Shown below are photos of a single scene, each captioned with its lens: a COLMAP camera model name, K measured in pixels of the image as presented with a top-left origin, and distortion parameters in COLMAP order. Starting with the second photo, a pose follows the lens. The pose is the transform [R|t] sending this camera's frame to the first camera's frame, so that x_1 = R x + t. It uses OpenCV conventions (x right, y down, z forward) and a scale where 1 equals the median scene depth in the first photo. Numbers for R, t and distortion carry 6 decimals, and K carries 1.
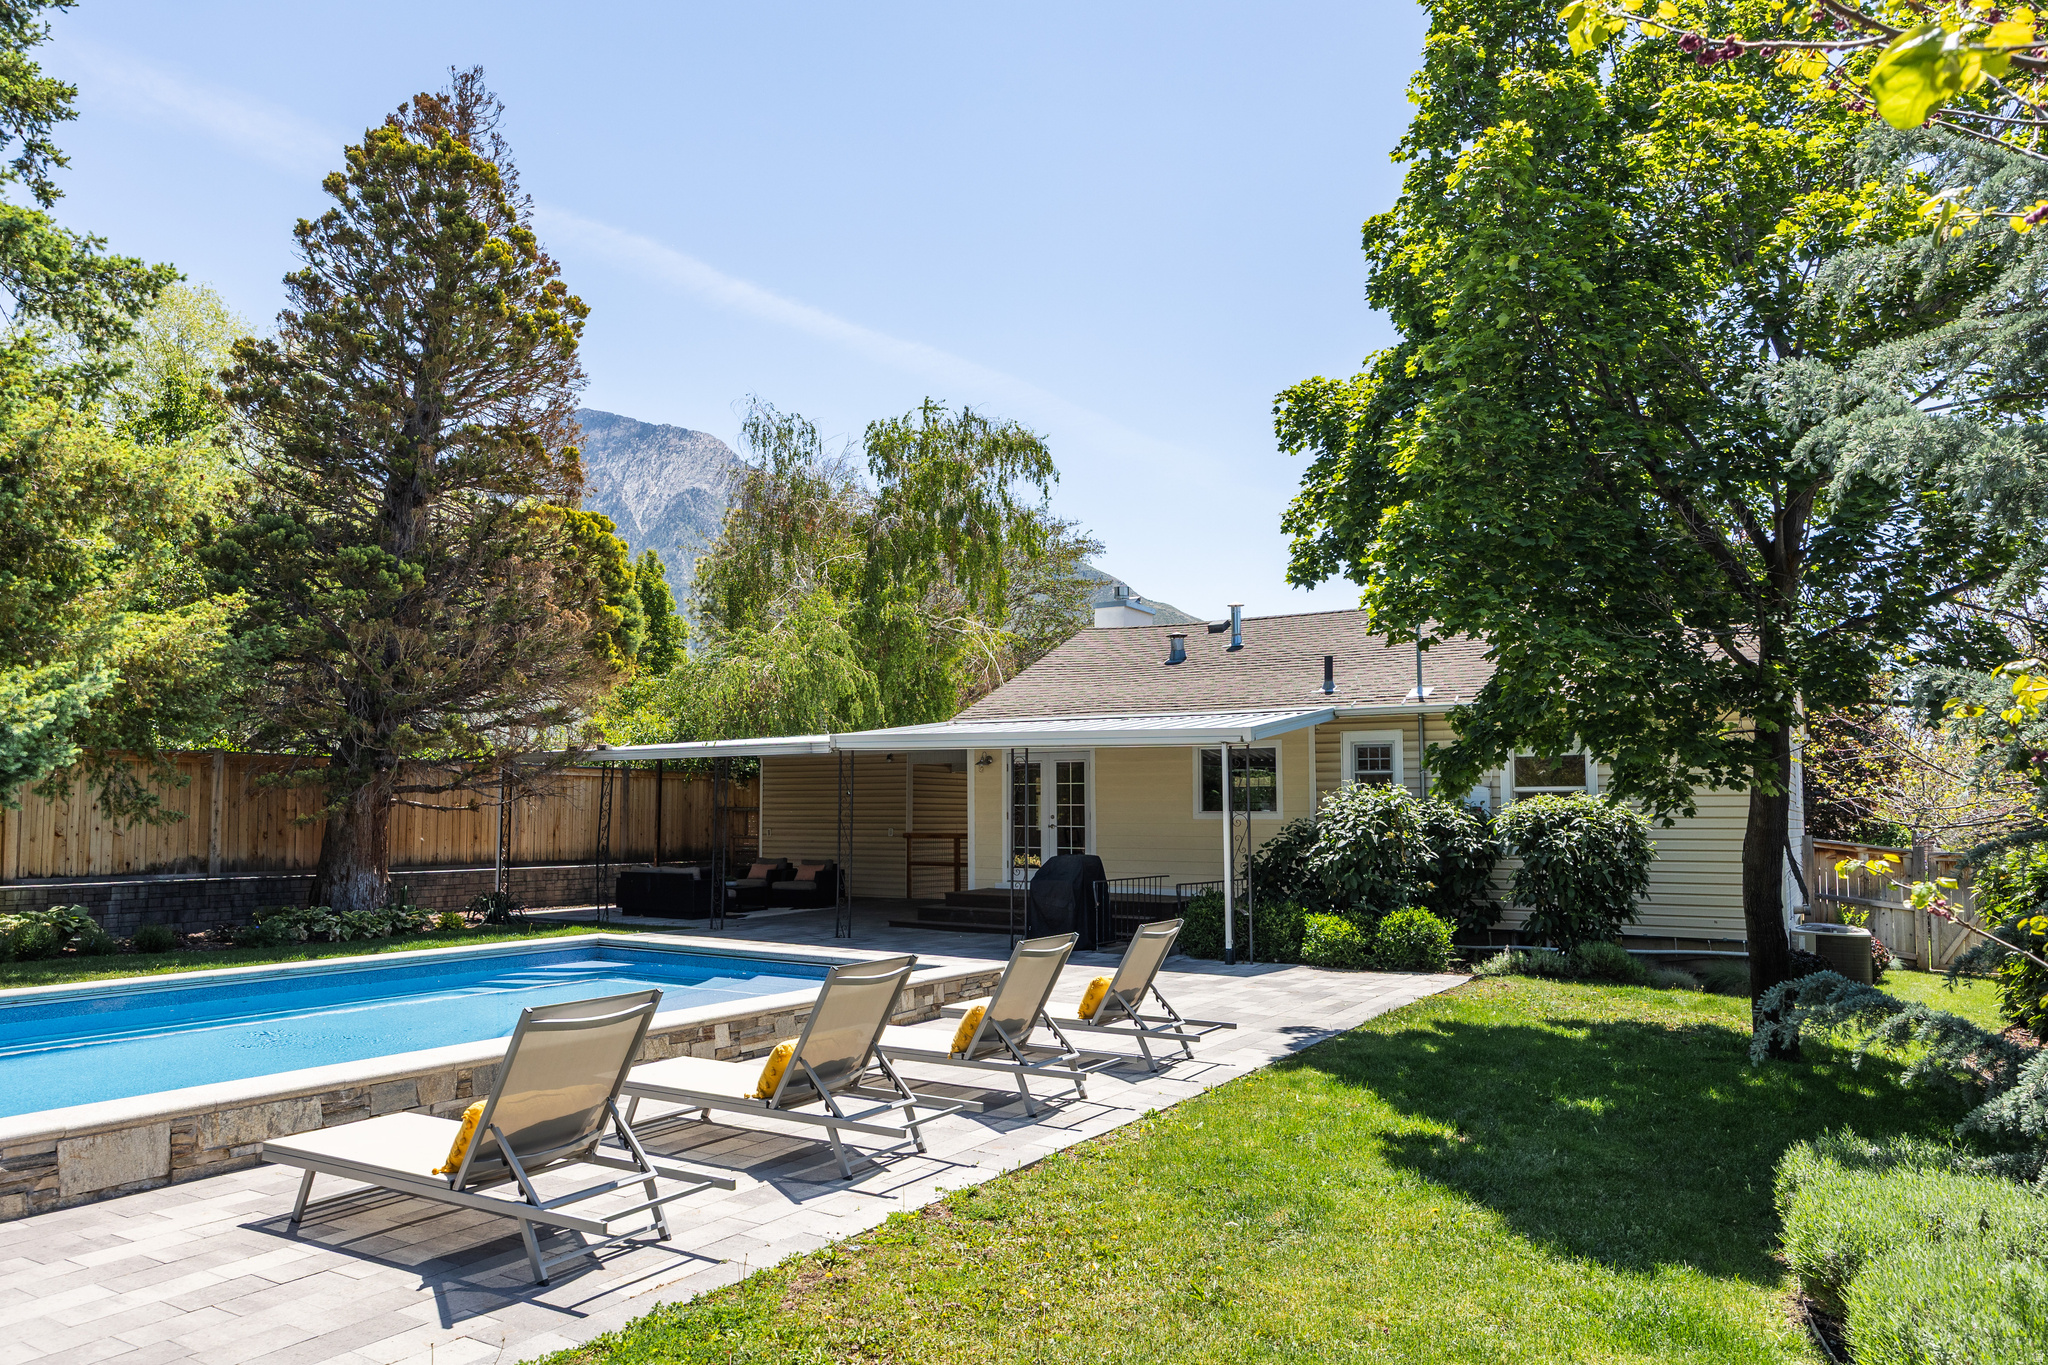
lens RADIAL K [[1353.7, 0, 1068.2], [0, 1353.7, 740.8], [0, 0, 1]] dist [0.000850, -0.004522]
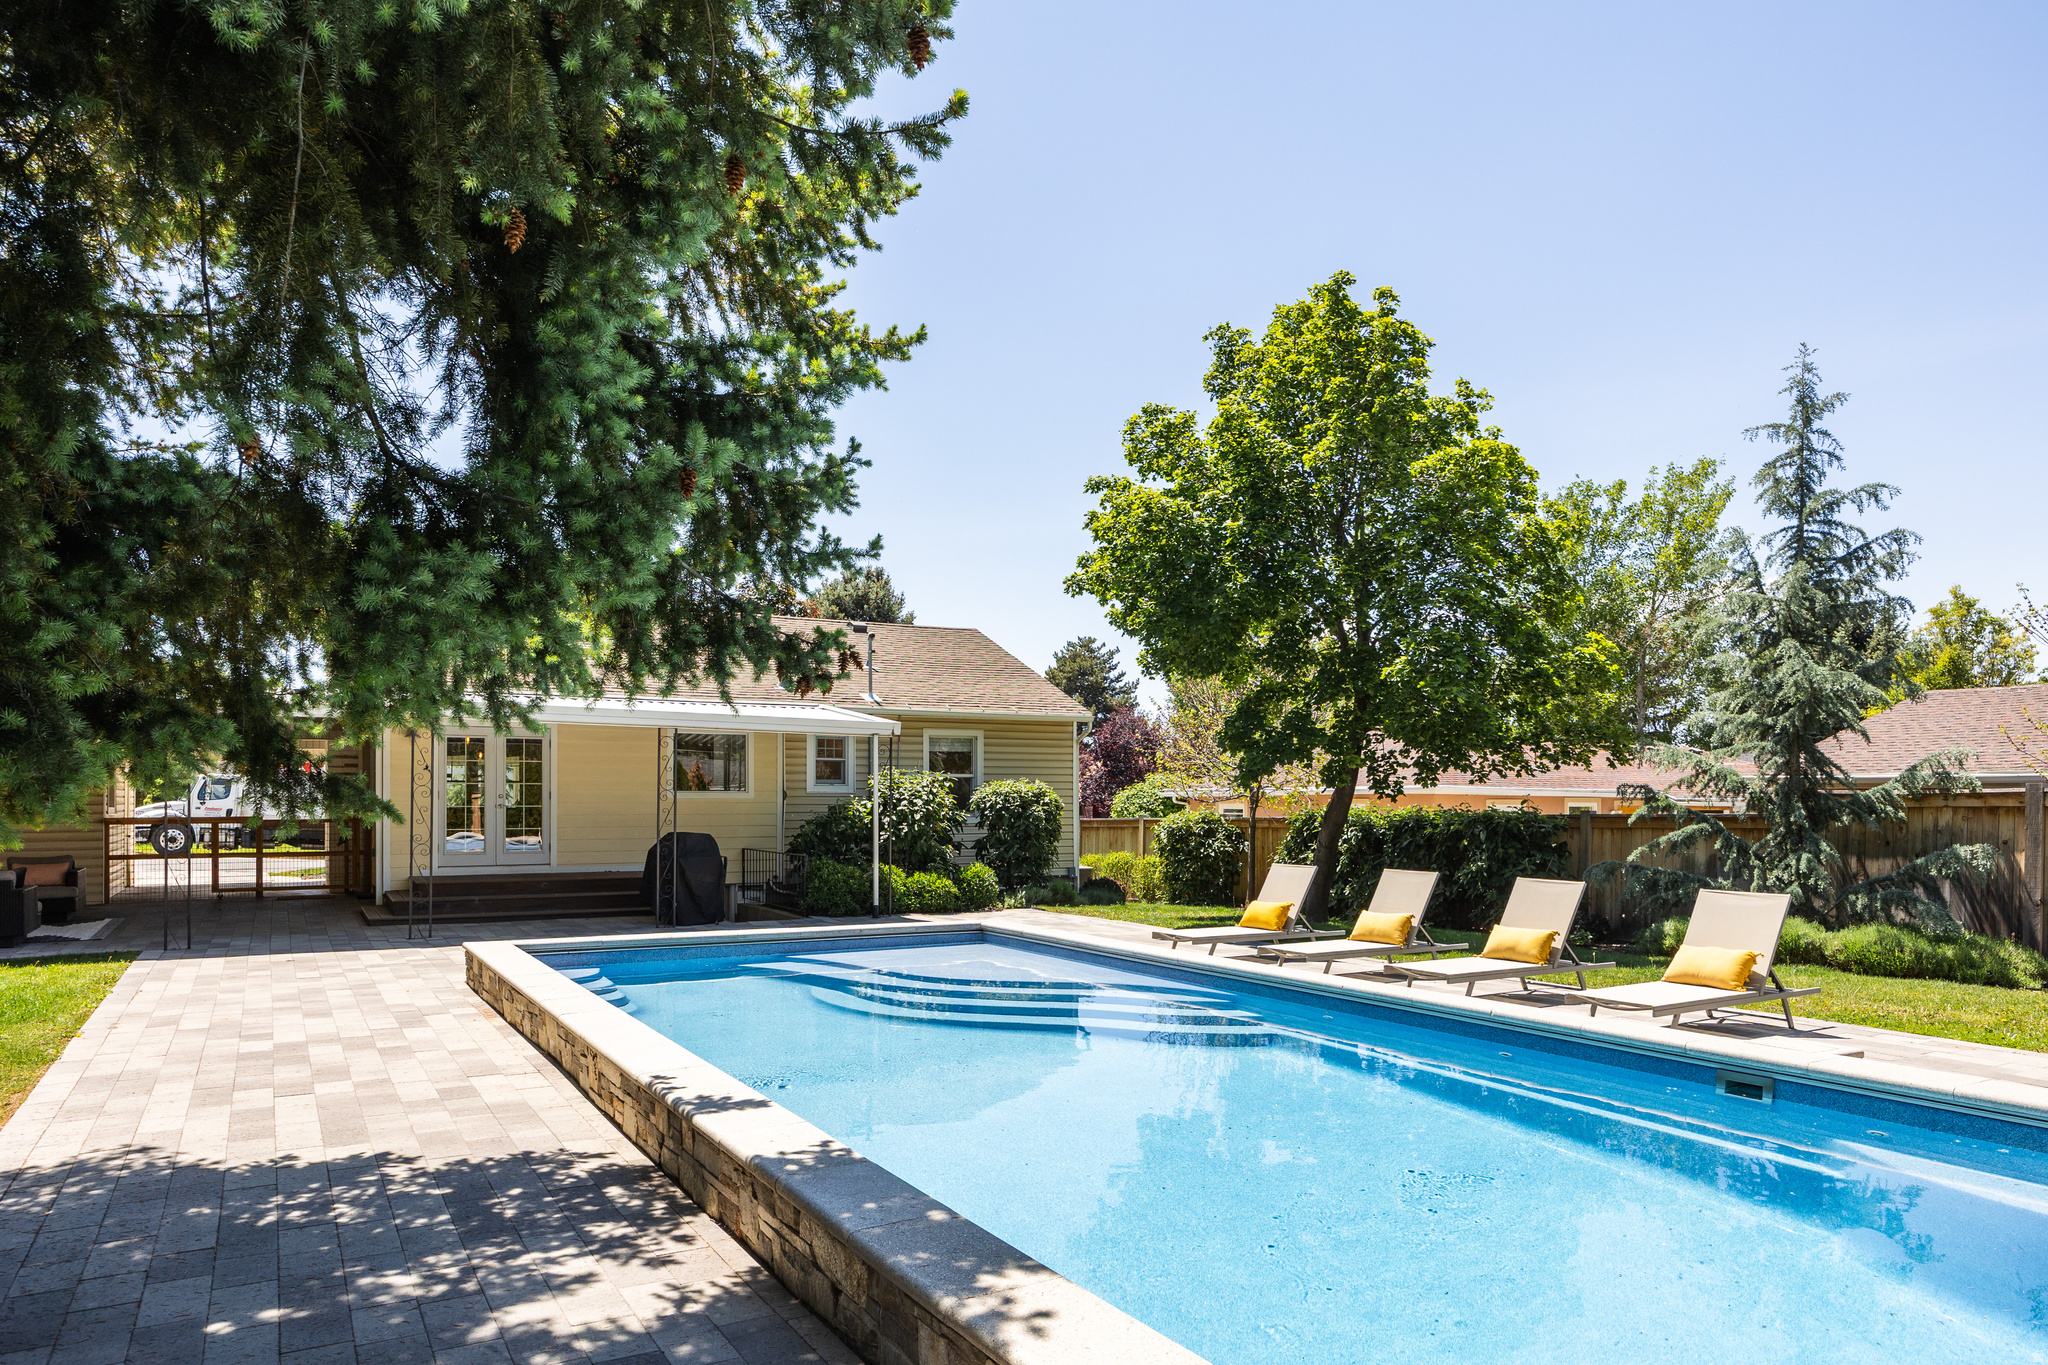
lens RADIAL K [[1289.5, 0, 1038.5], [0, 1289.5, 759.9], [0, 0, 1]] dist [0.006120, -0.000253]
pose [[0.467005, 0.025993, 0.883872, -1.611960], [-0.049428, 0.998772, -0.003256, 0.041032], [-0.882872, -0.042168, 0.467717, 0.663371]]
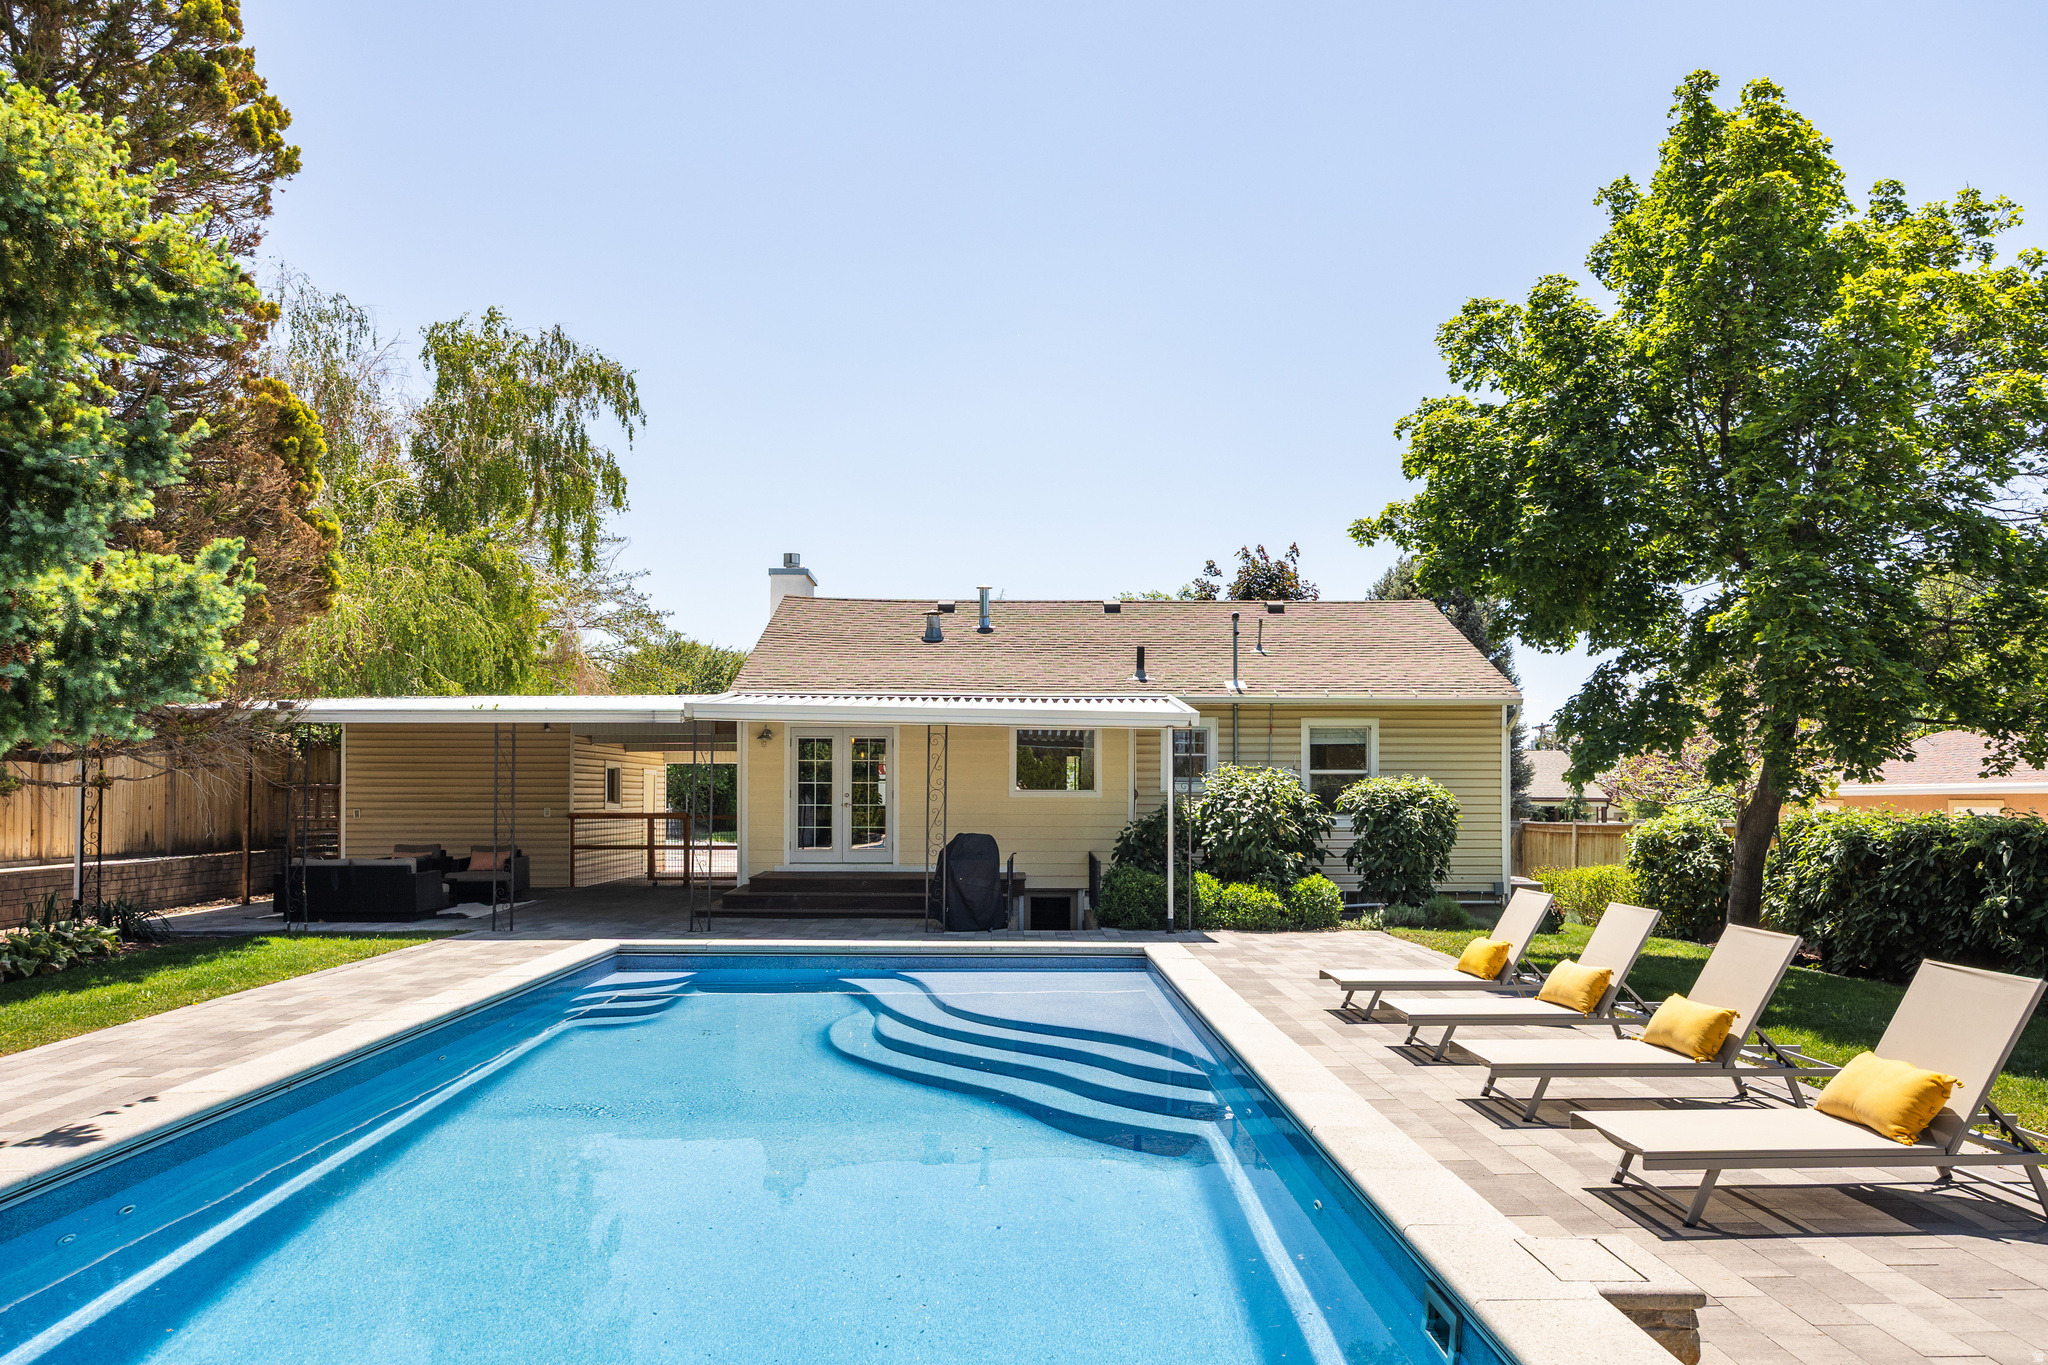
lens RADIAL K [[1353.7, 0, 997.1], [0, 1353.7, 764.2], [0, 0, 1]] dist [0.000850, -0.004522]
pose [[0.827906, 0.014695, 0.560675, -1.162261], [-0.033823, 0.999145, 0.023756, 0.021466], [-0.559847, -0.038631, 0.827695, 0.388211]]
